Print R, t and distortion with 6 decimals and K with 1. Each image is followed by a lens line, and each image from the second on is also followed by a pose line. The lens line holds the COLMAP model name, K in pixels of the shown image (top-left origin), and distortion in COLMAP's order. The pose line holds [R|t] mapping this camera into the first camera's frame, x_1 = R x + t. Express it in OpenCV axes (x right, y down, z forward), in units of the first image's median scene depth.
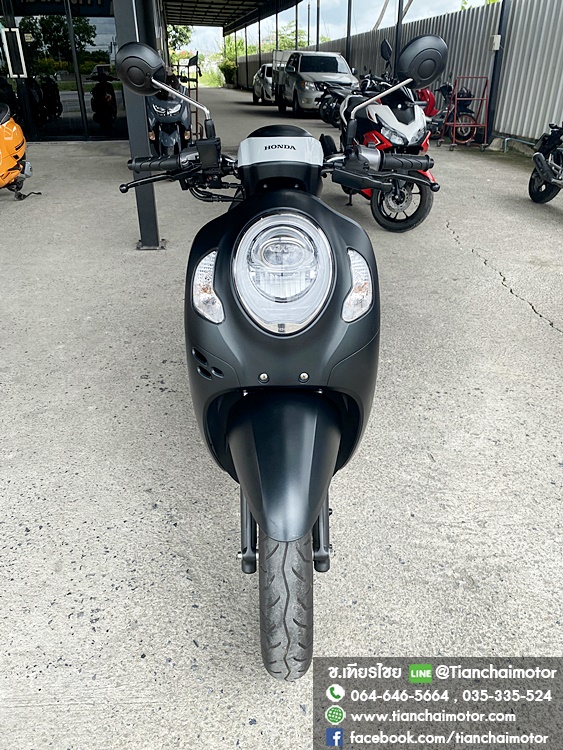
lens RADIAL K [[565.0, 0, 281.5], [0, 565.0, 375.0], [0, 0, 1]] dist [0.000924, -0.003817]
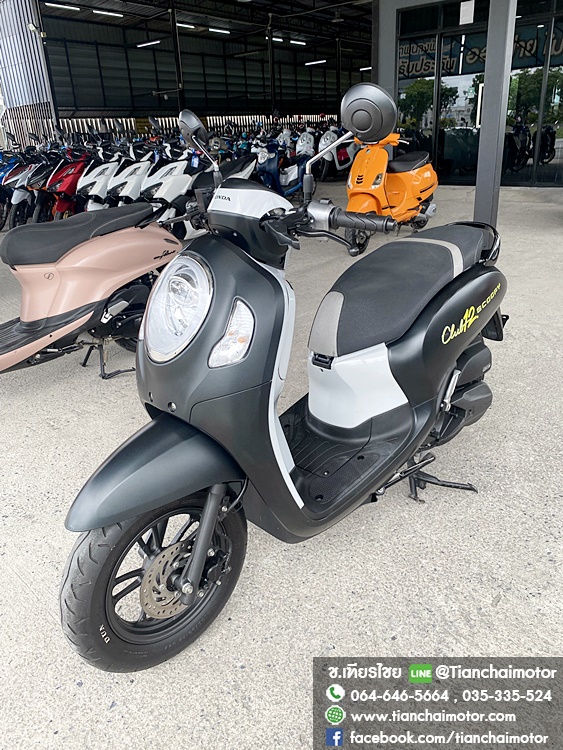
lens RADIAL K [[571.0, 0, 290.2], [0, 571.0, 368.4], [0, 0, 1]] dist [-0.000675, -0.000490]
pose [[0.694752, 0.249474, -0.674599, 0.205085], [-0.303343, 0.952055, 0.039675, -0.039782], [0.652153, 0.177071, 0.737118, 0.074659]]
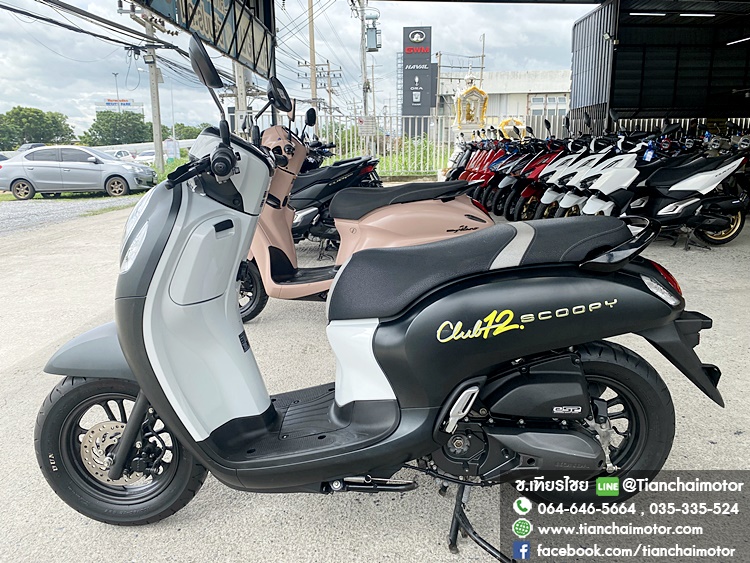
lens RADIAL K [[579.1, 0, 371.5], [0, 579.1, 272.7], [0, 0, 1]] dist [0.005091, 0.002031]
pose [[-0.044081, 0.210733, -0.976549, 0.295798], [-0.459789, 0.863541, 0.207101, -0.134859], [0.886934, 0.458136, 0.058827, 0.313238]]
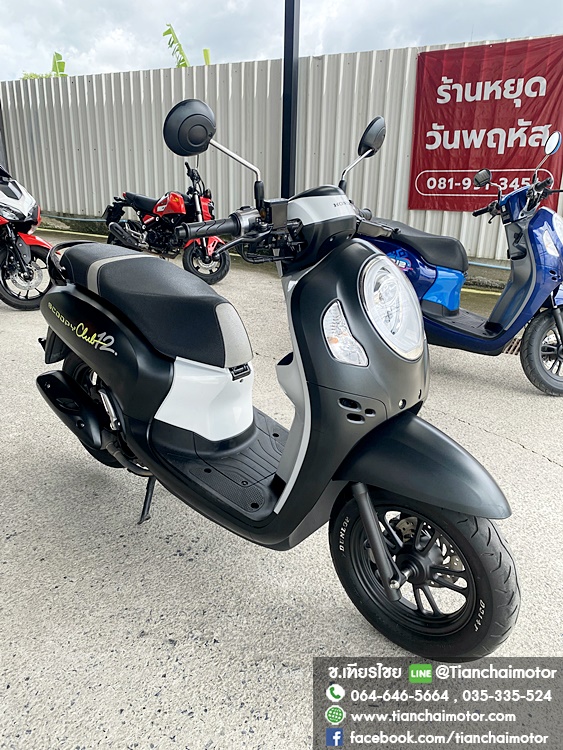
lens RADIAL K [[571.0, 0, 290.2], [0, 571.0, 368.4], [0, 0, 1]] dist [-0.000675, -0.000490]
pose [[0.638060, -0.237210, 0.732537, -0.214269], [0.333004, 0.942802, 0.015241, -0.035515], [-0.694253, 0.234213, 0.680556, 0.090577]]
